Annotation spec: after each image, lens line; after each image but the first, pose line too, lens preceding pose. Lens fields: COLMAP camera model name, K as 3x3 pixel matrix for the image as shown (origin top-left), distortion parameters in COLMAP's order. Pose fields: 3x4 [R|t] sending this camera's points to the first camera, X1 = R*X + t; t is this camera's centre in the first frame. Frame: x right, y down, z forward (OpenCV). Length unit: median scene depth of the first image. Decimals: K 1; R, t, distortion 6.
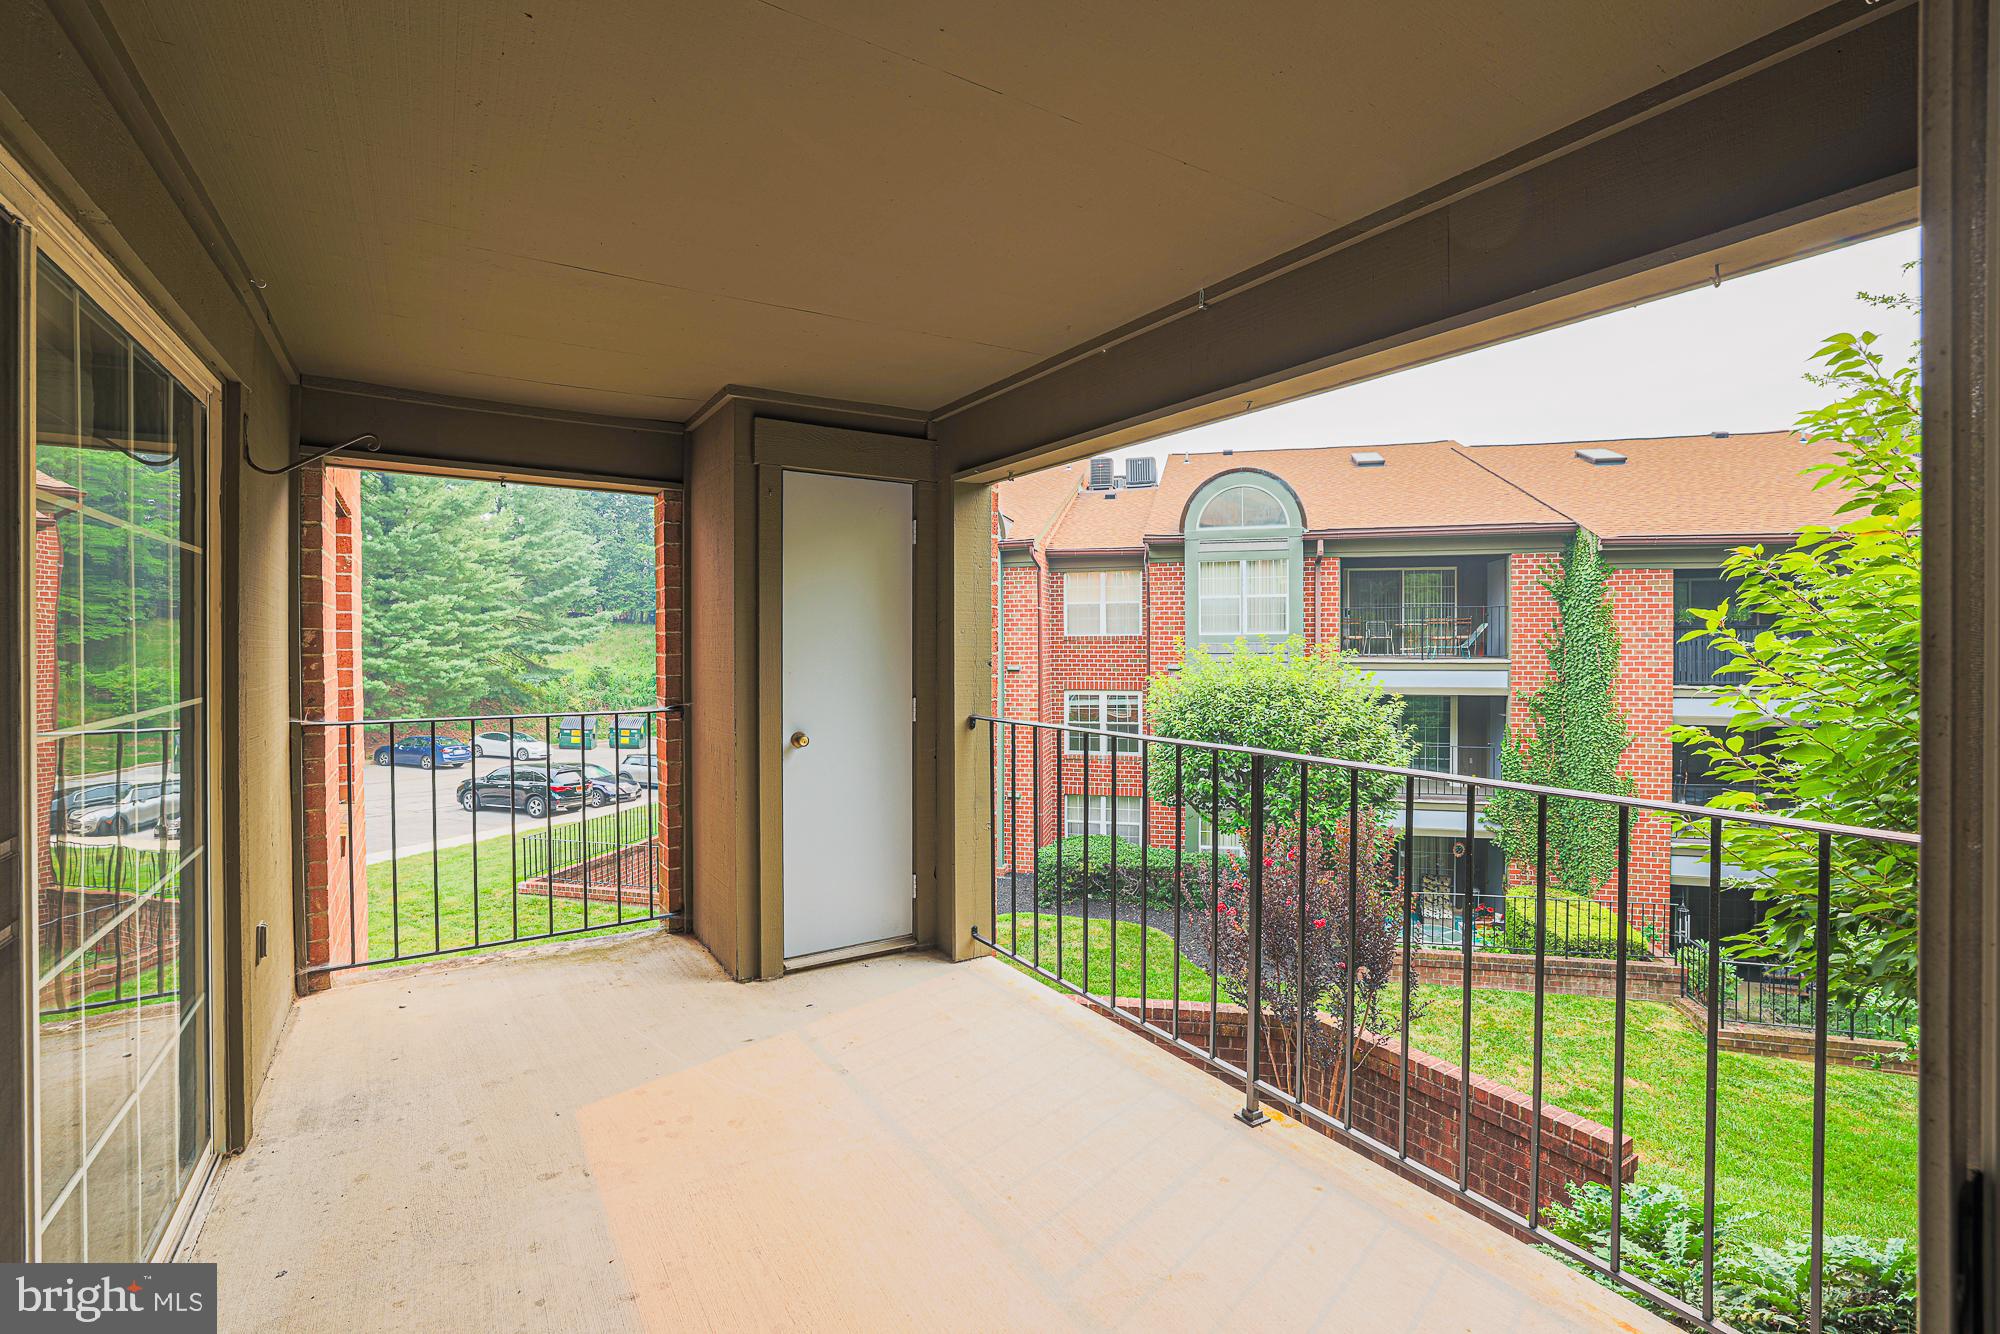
lens RADIAL K [[883.1, 0, 998.7], [0, 883.1, 649.8], [0, 0, 1]] dist [-0.044663, 0.020319]
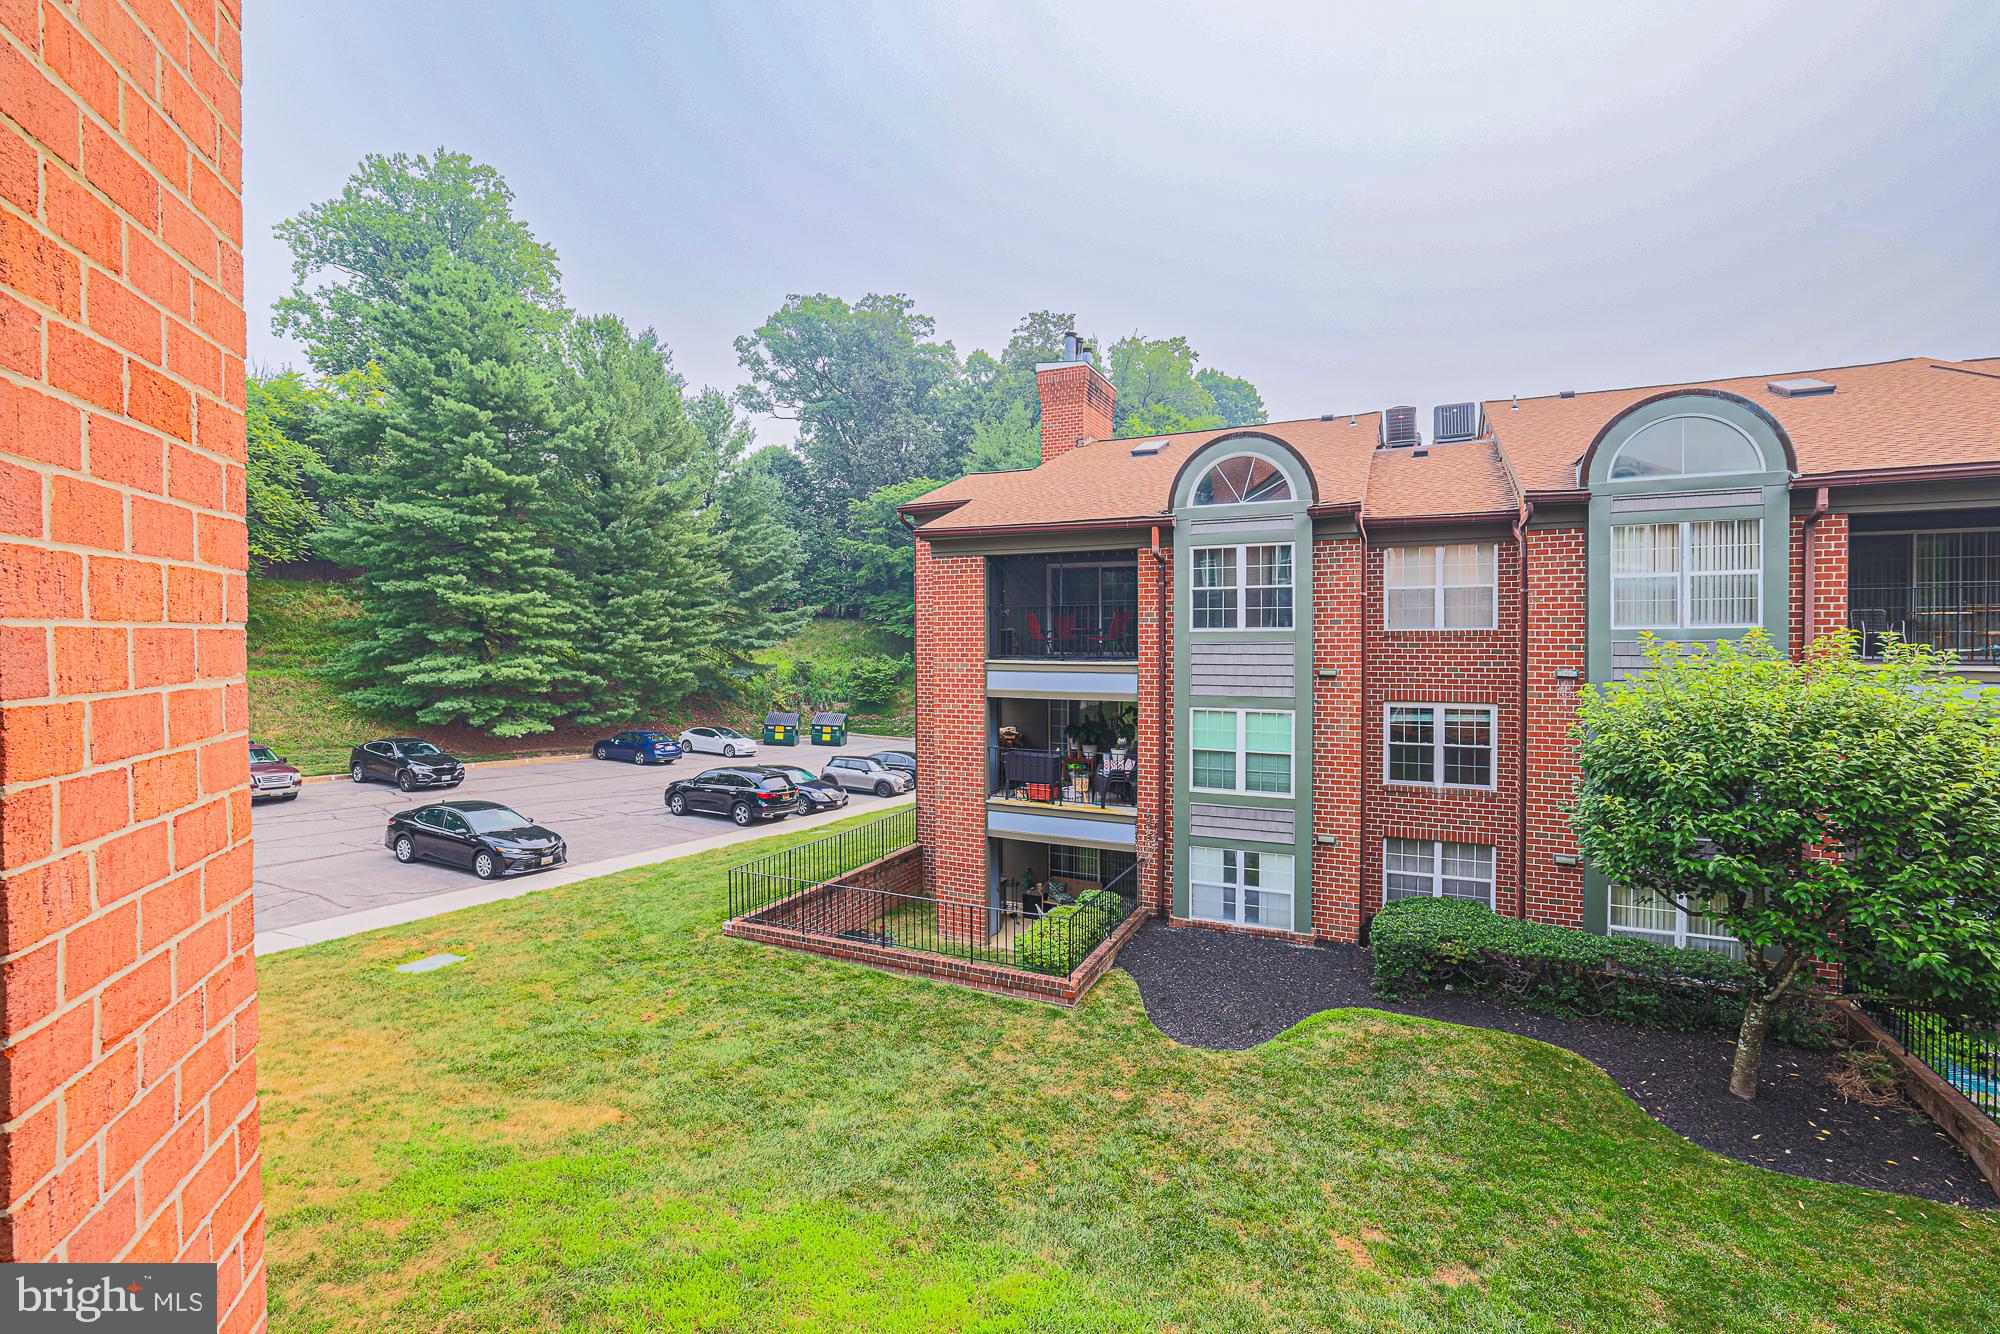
lens RADIAL K [[883.1, 0, 998.7], [0, 883.1, 649.8], [0, 0, 1]] dist [-0.044663, 0.020319]
pose [[0.979447, 0.003271, -0.201676, -0.108399], [-0.001976, 0.999976, 0.006622, -0.003731], [0.201693, -0.006088, 0.979430, 0.203117]]
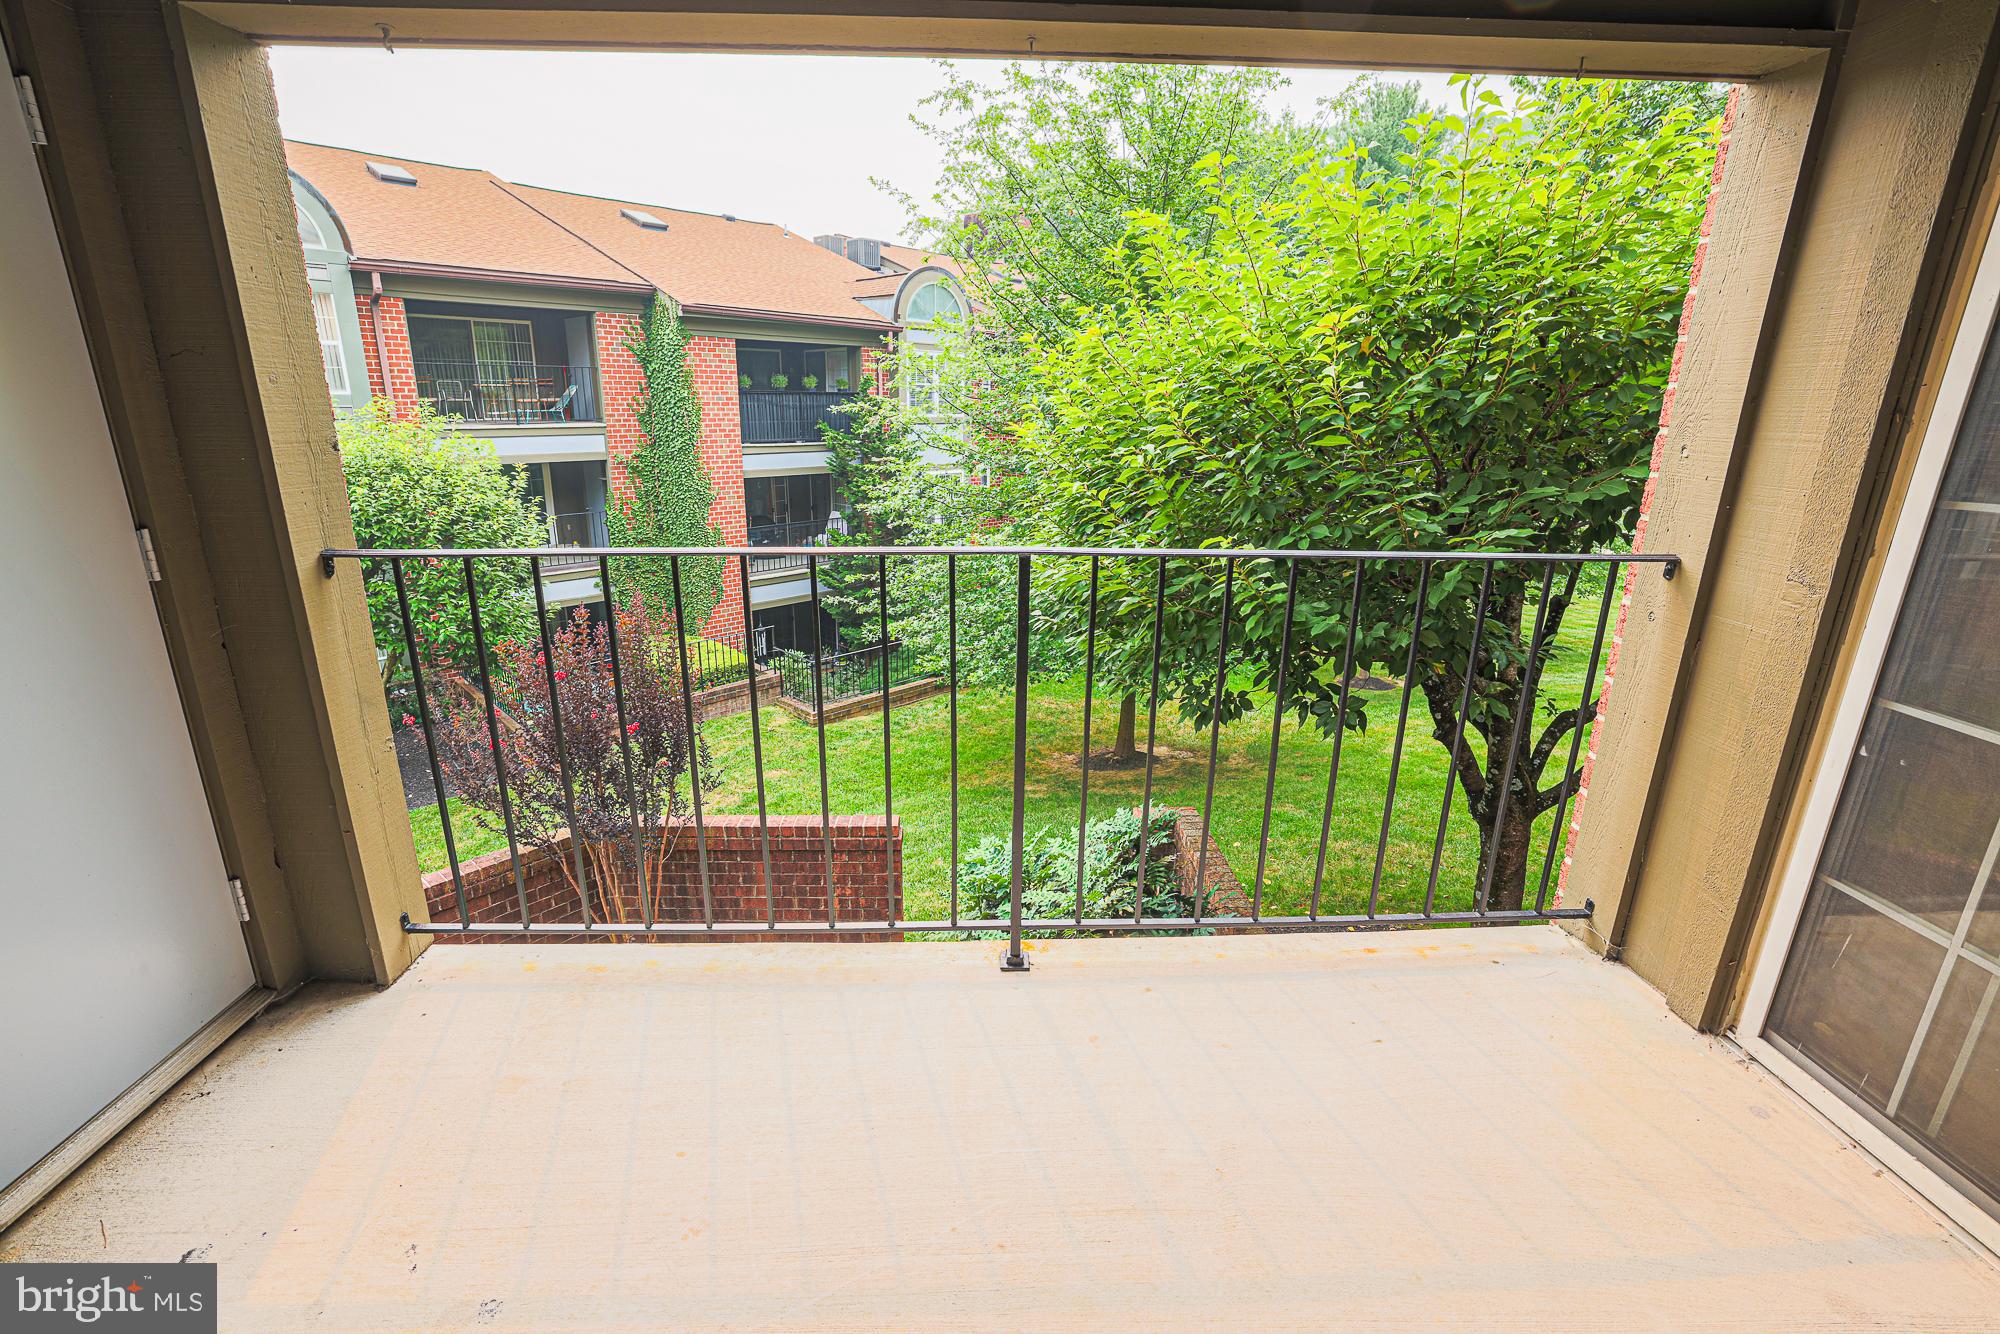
lens RADIAL K [[858.6, 0, 992.3], [0, 858.6, 654.9], [0, 0, 1]] dist [-0.048811, 0.017687]
pose [[0.512623, -0.232394, 0.826566, -0.049892], [-0.004106, 0.962000, 0.273019, -0.000305], [-0.858604, -0.143350, 0.492189, 0.085562]]
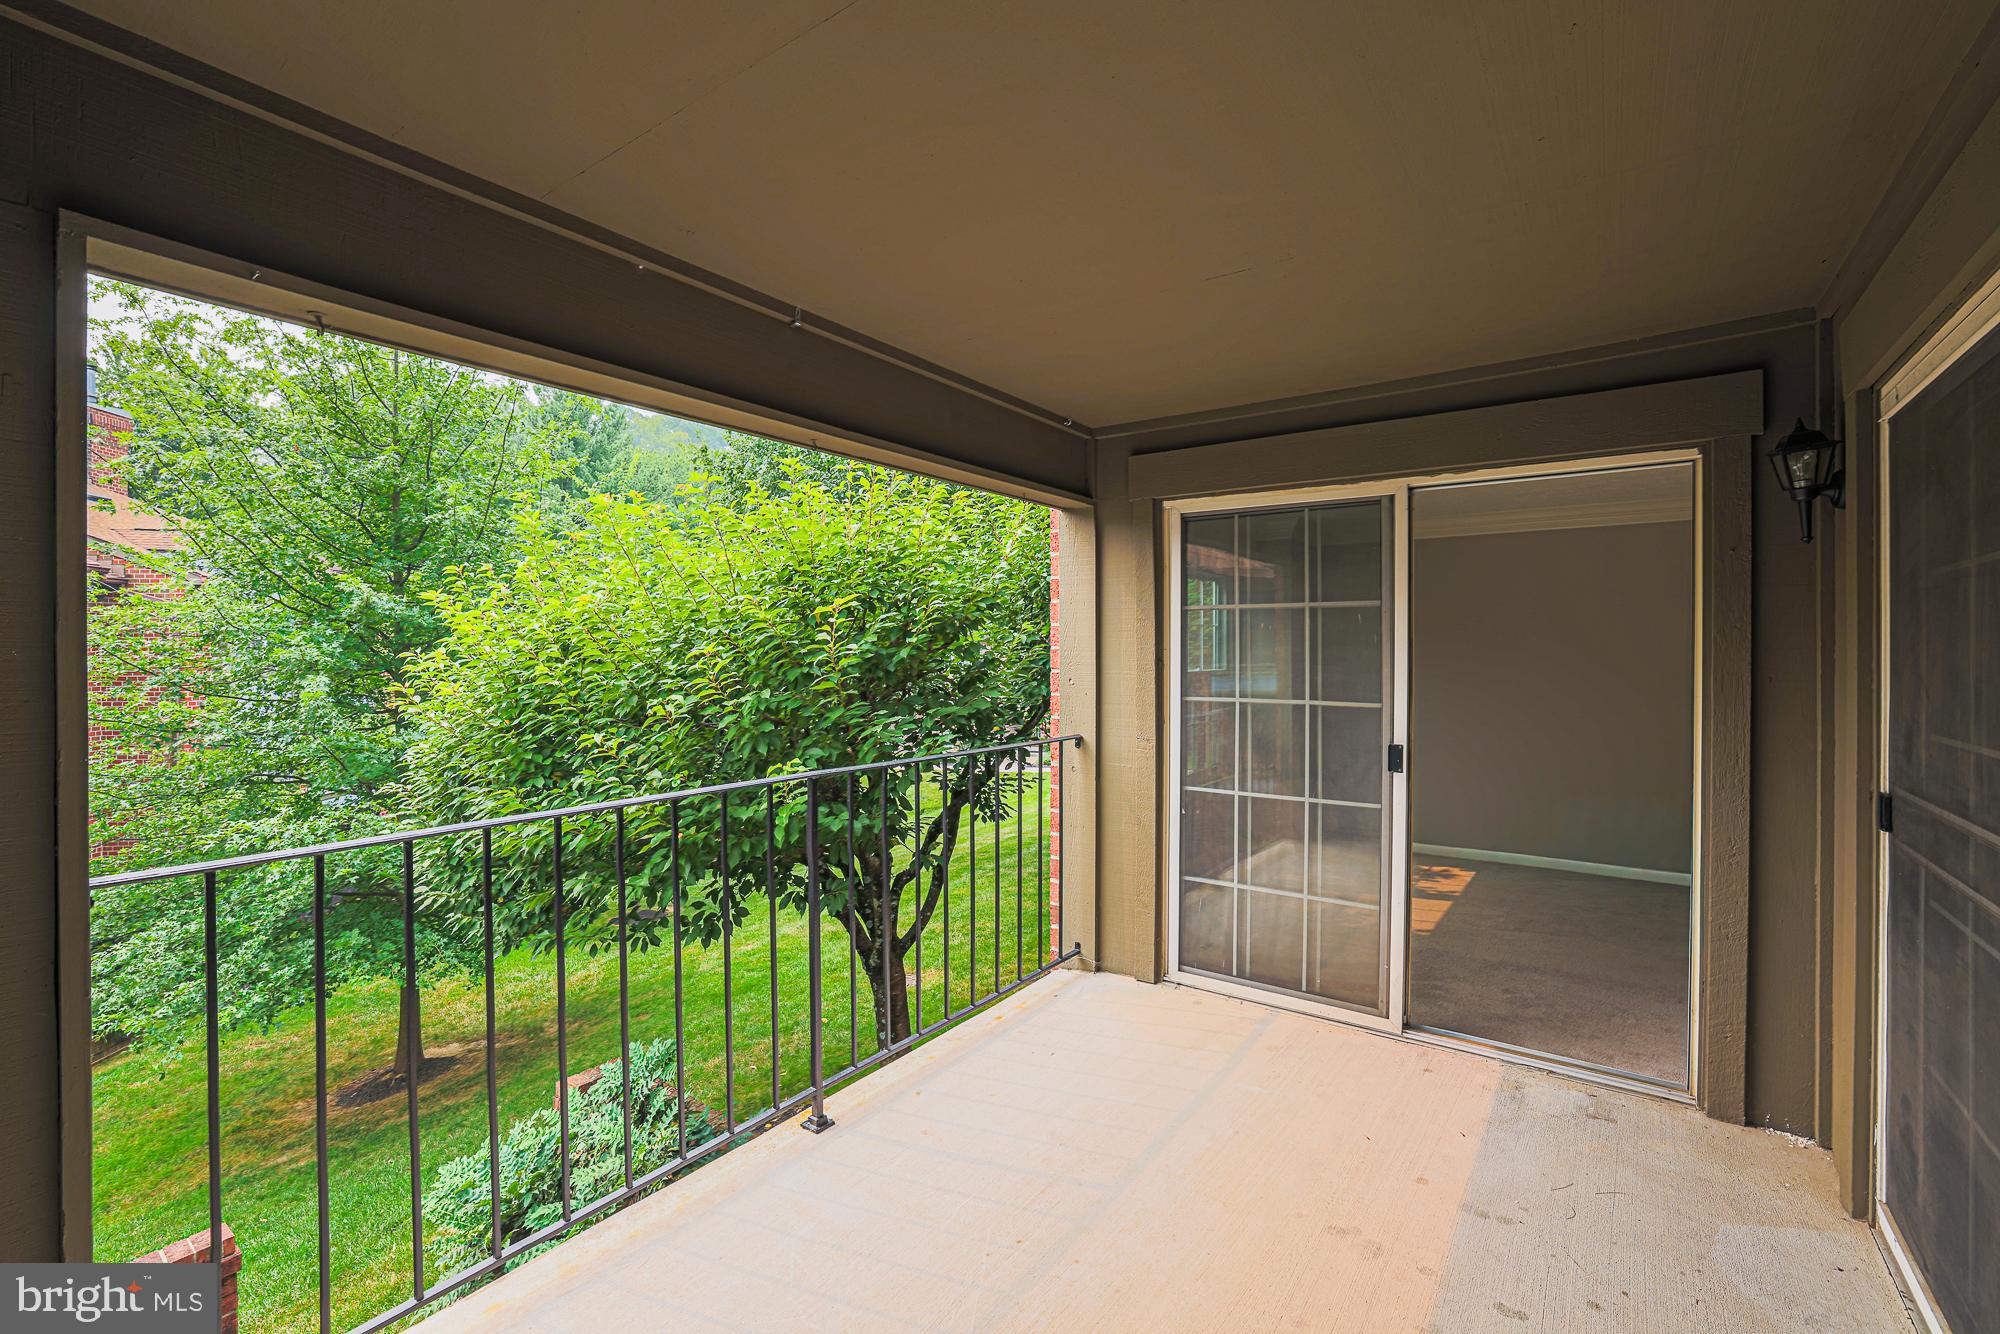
lens RADIAL K [[858.6, 0, 992.3], [0, 858.6, 654.9], [0, 0, 1]] dist [-0.048811, 0.017687]
pose [[-0.352822, 0.005668, 0.935673, -0.099467], [0.014381, 0.999896, -0.000634, -0.002918], [-0.935580, 0.013232, -0.352867, 0.156563]]
